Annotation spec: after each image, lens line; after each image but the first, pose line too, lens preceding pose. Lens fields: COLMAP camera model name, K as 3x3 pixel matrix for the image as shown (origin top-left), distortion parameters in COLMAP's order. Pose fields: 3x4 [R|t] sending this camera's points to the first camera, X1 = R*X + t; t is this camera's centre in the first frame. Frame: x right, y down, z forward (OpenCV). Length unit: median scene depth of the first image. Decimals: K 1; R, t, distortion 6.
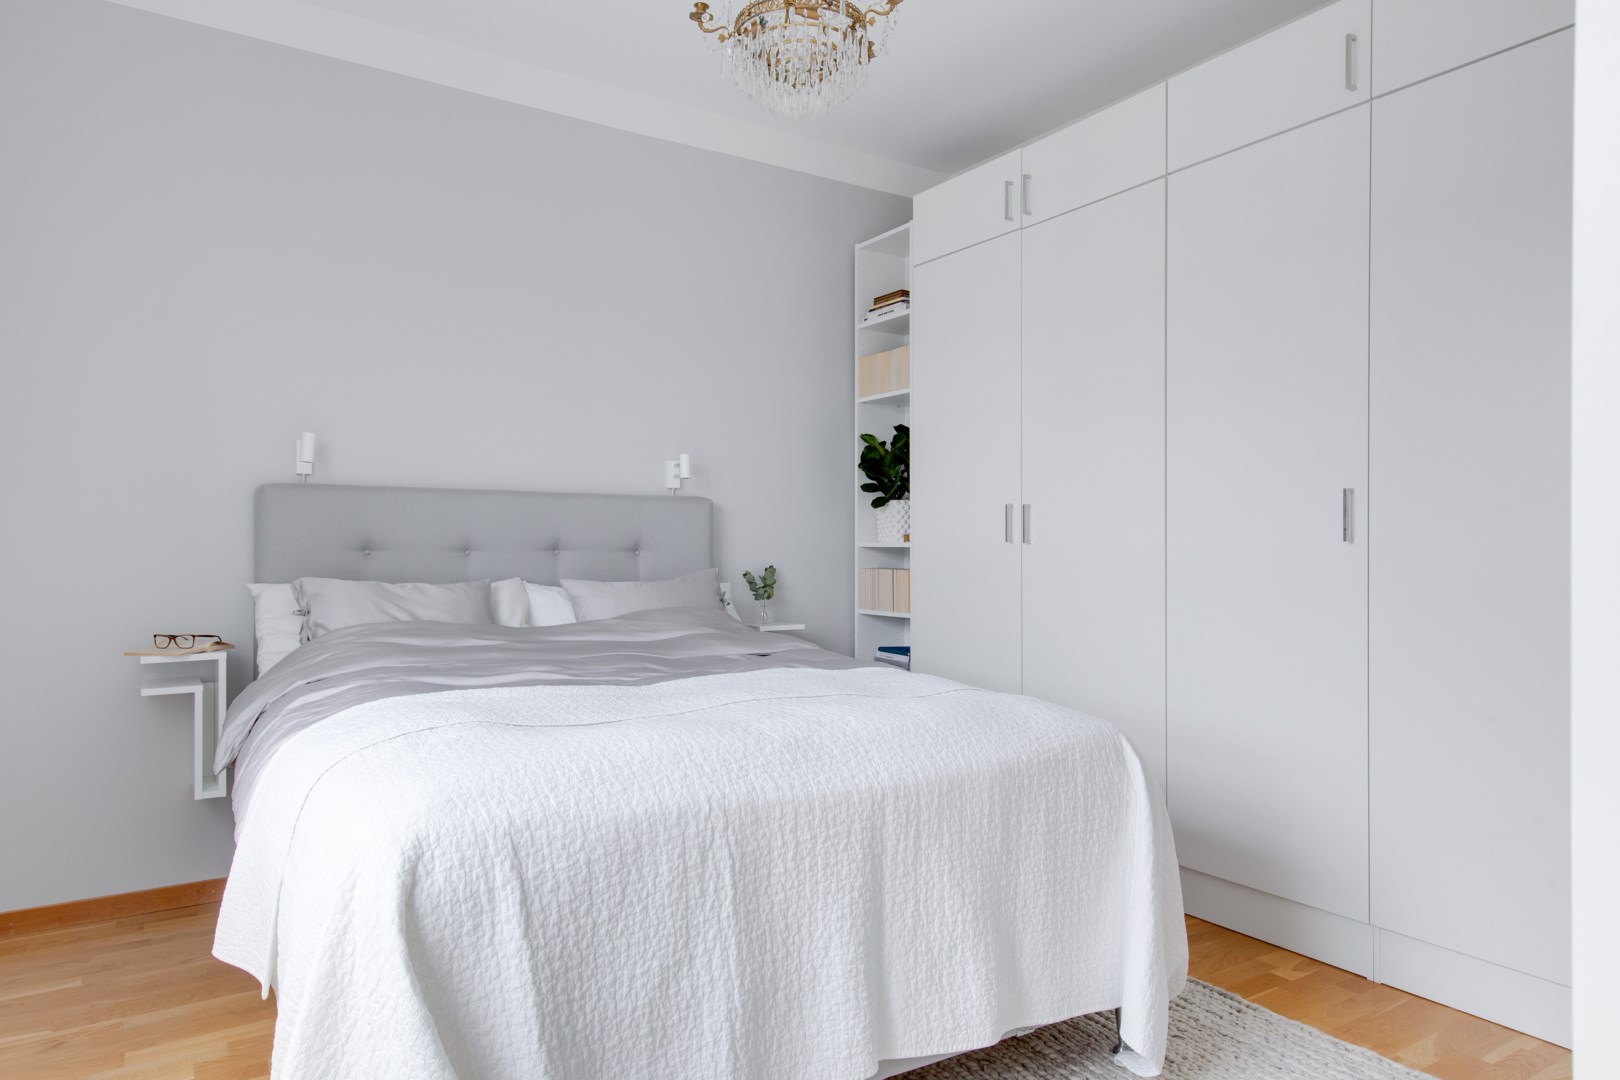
lens RADIAL K [[981.9, 0, 781.6], [0, 981.9, 550.6], [0, 0, 1]] dist [-0.000143, -0.000512]
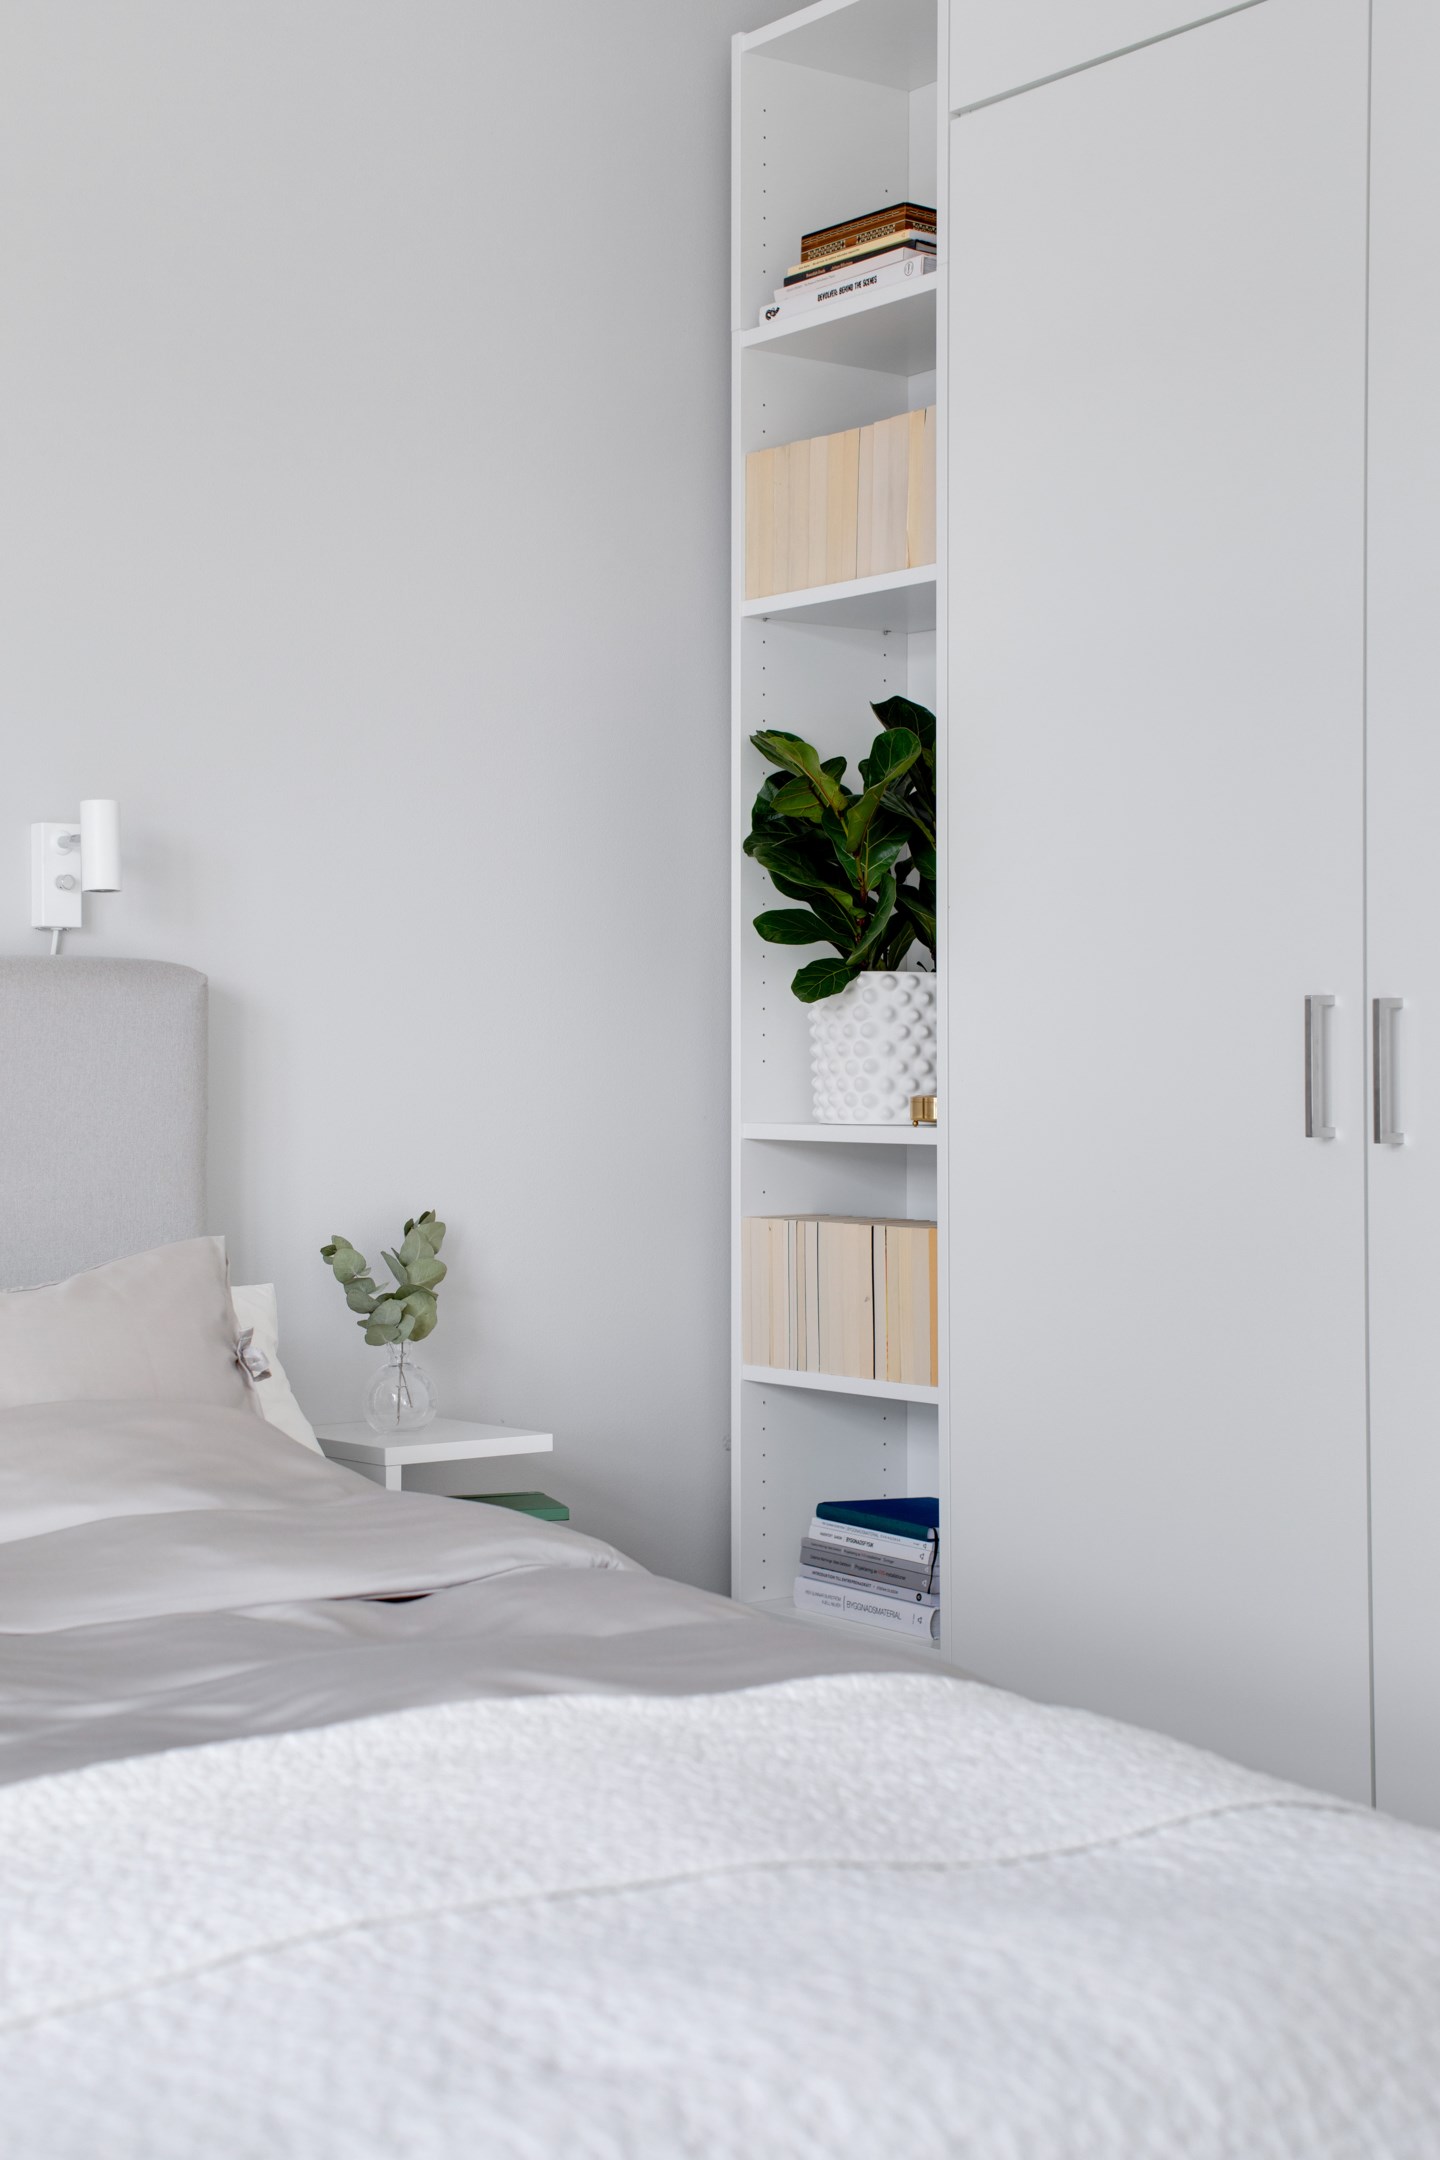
lens RADIAL K [[3073.2, 0, 719.3], [0, 3073.2, 1069.1], [0, 0, 1]] dist [0.087822, 0.024503]
pose [[0.996204, 0.000172, 0.087053, -0.004317], [0.000472, 0.999973, -0.007379, -0.018230], [-0.087052, 0.007393, 0.996176, 0.147611]]
